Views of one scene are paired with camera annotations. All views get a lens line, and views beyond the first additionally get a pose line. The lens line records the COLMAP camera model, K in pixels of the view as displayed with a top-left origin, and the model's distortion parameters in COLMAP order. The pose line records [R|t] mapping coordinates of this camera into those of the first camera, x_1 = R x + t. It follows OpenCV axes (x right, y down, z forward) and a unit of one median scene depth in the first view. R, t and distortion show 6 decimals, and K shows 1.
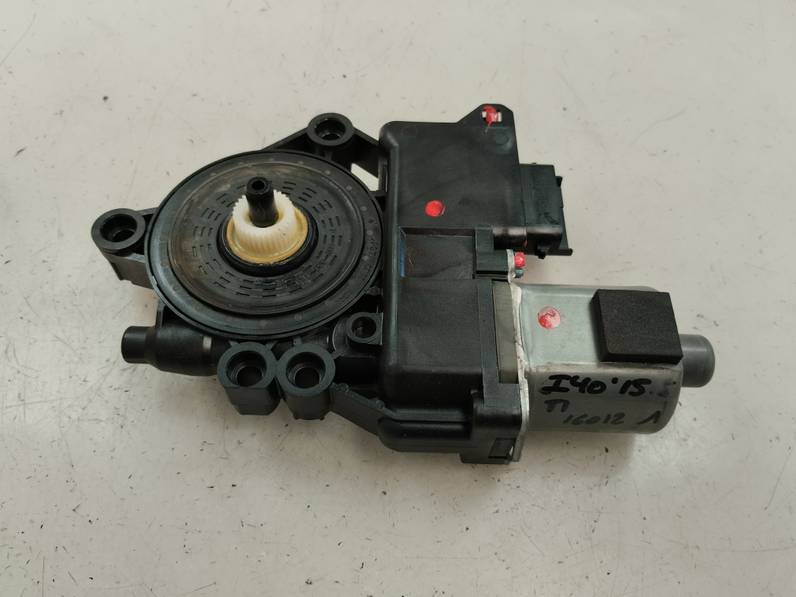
lens RADIAL K [[722.8, 0, 398.0], [0, 722.8, 298.5], [0, 0, 1]] dist [-0.003643, -0.003672]
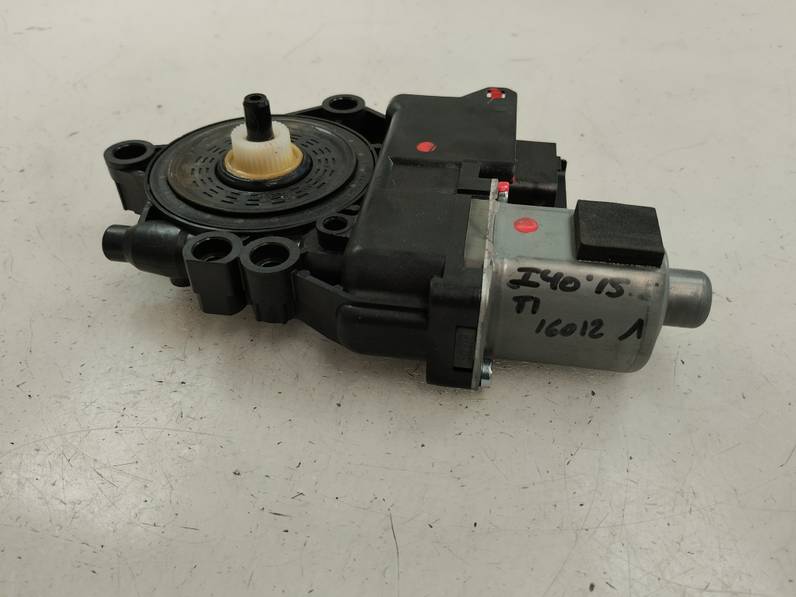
lens RADIAL K [[722.8, 0, 398.0], [0, 722.8, 298.5], [0, 0, 1]] dist [-0.003643, -0.003672]
pose [[0.989888, 0.063922, -0.126631, 0.163168], [-0.099046, 0.950525, -0.294436, 0.403729], [0.101545, 0.304001, 0.947244, 0.099082]]
